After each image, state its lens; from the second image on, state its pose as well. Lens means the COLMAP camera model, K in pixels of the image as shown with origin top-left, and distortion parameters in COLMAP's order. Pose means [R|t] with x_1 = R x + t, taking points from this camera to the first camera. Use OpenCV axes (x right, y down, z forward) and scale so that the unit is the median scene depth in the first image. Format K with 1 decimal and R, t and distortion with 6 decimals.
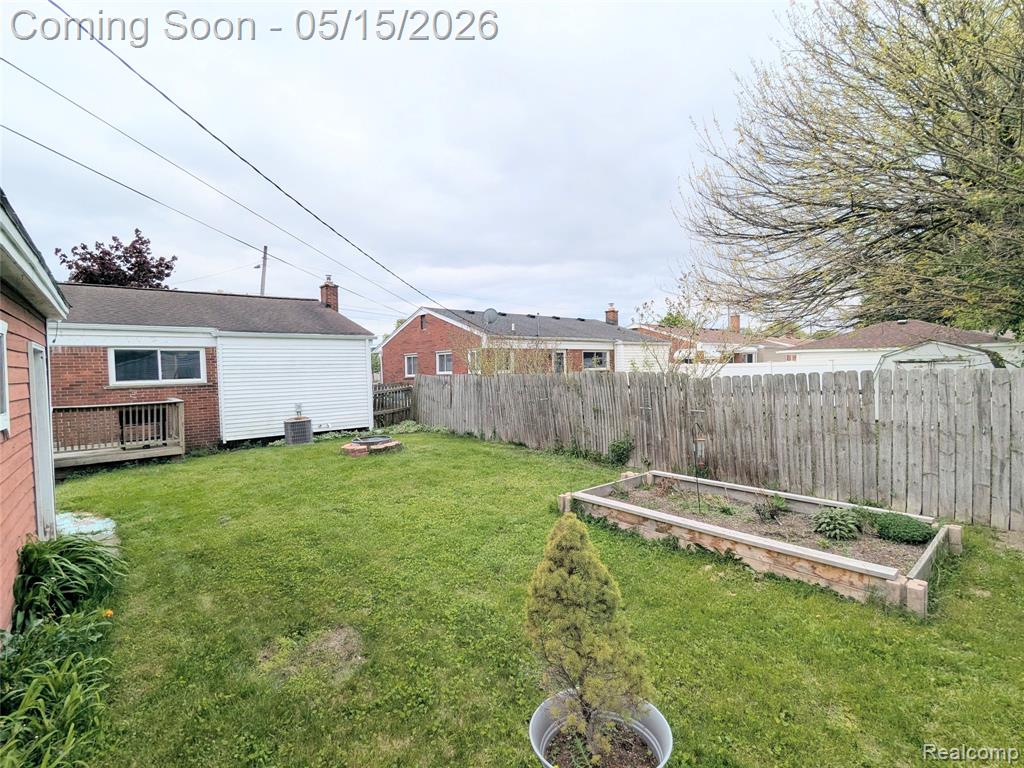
lens RADIAL K [[482.9, 0, 508.8], [0, 482.9, 382.6], [0, 0, 1]] dist [-0.004705, 0.002460]
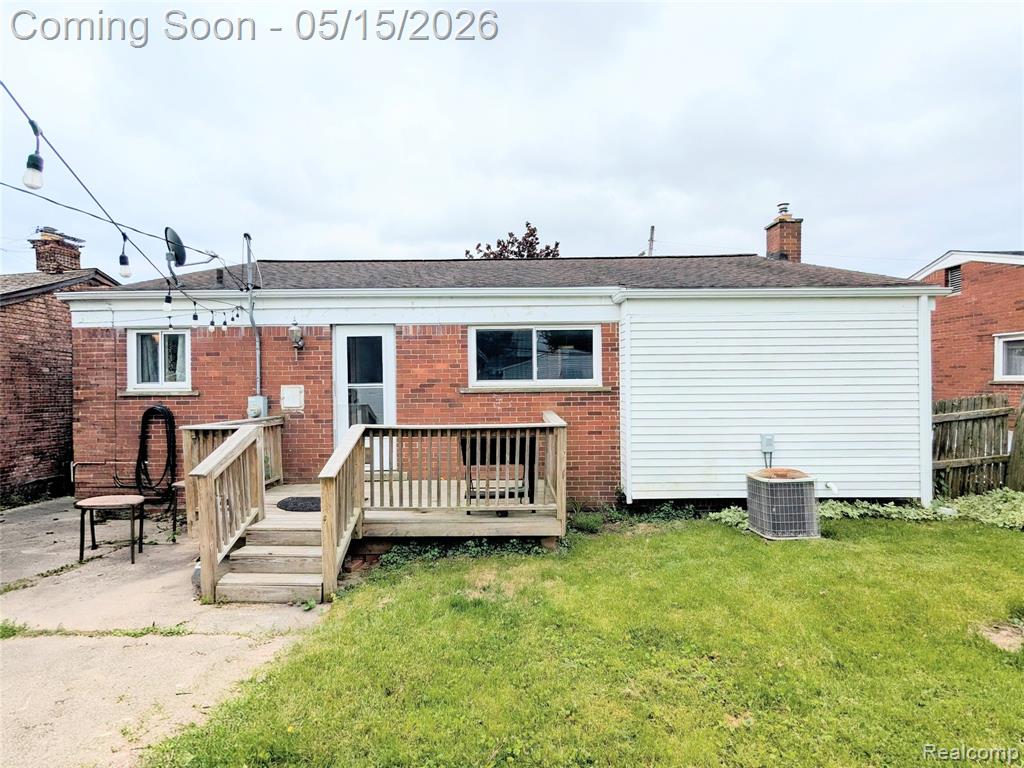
lens RADIAL K [[482.9, 0, 510.6], [0, 482.9, 385.8], [0, 0, 1]] dist [-0.004705, 0.002460]
pose [[0.759616, 0.027165, -0.649805, -0.348737], [-0.029078, 0.999547, 0.007795, -0.001990], [0.649722, 0.012974, 0.760061, 0.513822]]
